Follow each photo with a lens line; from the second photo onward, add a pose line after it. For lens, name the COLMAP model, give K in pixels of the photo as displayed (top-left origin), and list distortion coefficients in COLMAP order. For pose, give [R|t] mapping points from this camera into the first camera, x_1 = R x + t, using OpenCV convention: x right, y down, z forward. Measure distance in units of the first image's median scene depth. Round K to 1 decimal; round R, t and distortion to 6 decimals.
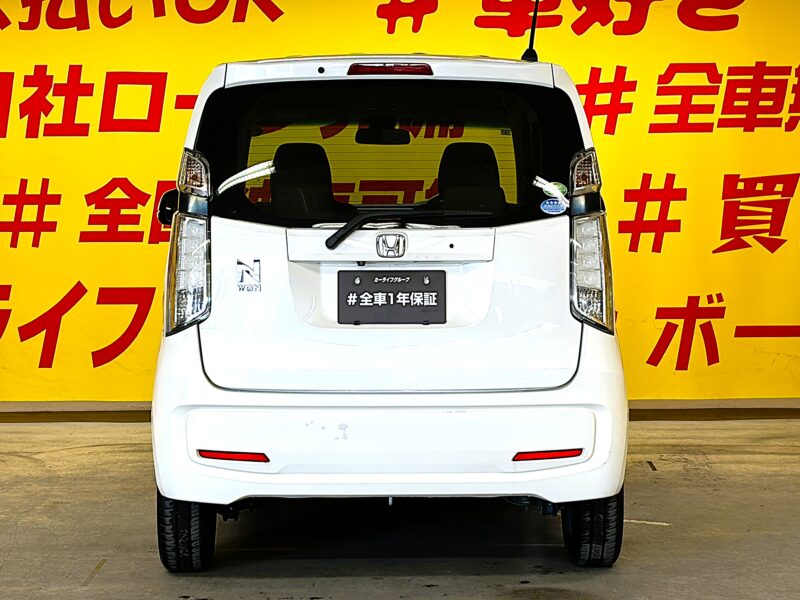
lens RADIAL K [[1981.2, 0, 400.0], [0, 1981.2, 300.0], [0, 0, 1]] dist [0.136265, 0.273343]
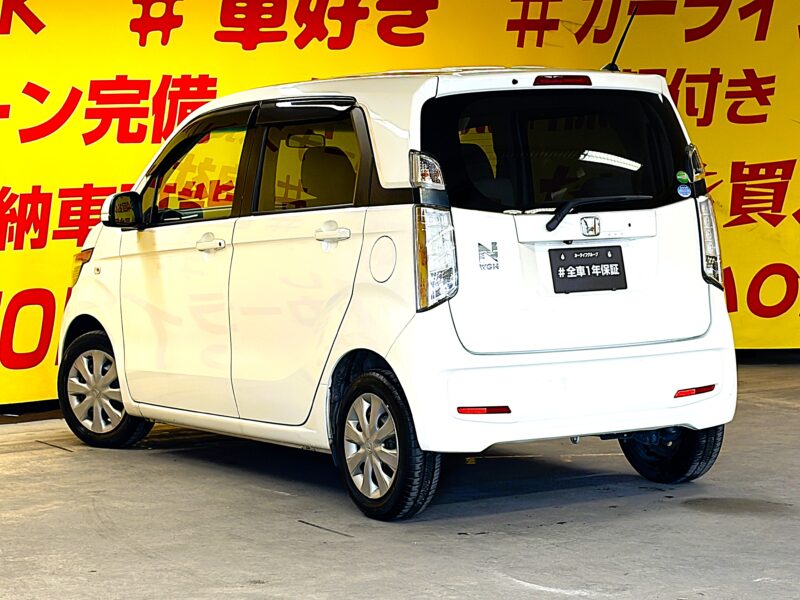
lens RADIAL K [[1981.2, 0, 400.0], [0, 1981.2, 300.0], [0, 0, 1]] dist [0.136265, 0.273343]
pose [[0.888234, -0.054221, 0.456181, -0.654941], [0.056094, 0.998381, 0.009445, -0.000592], [-0.455955, 0.017199, 0.889837, -0.022057]]
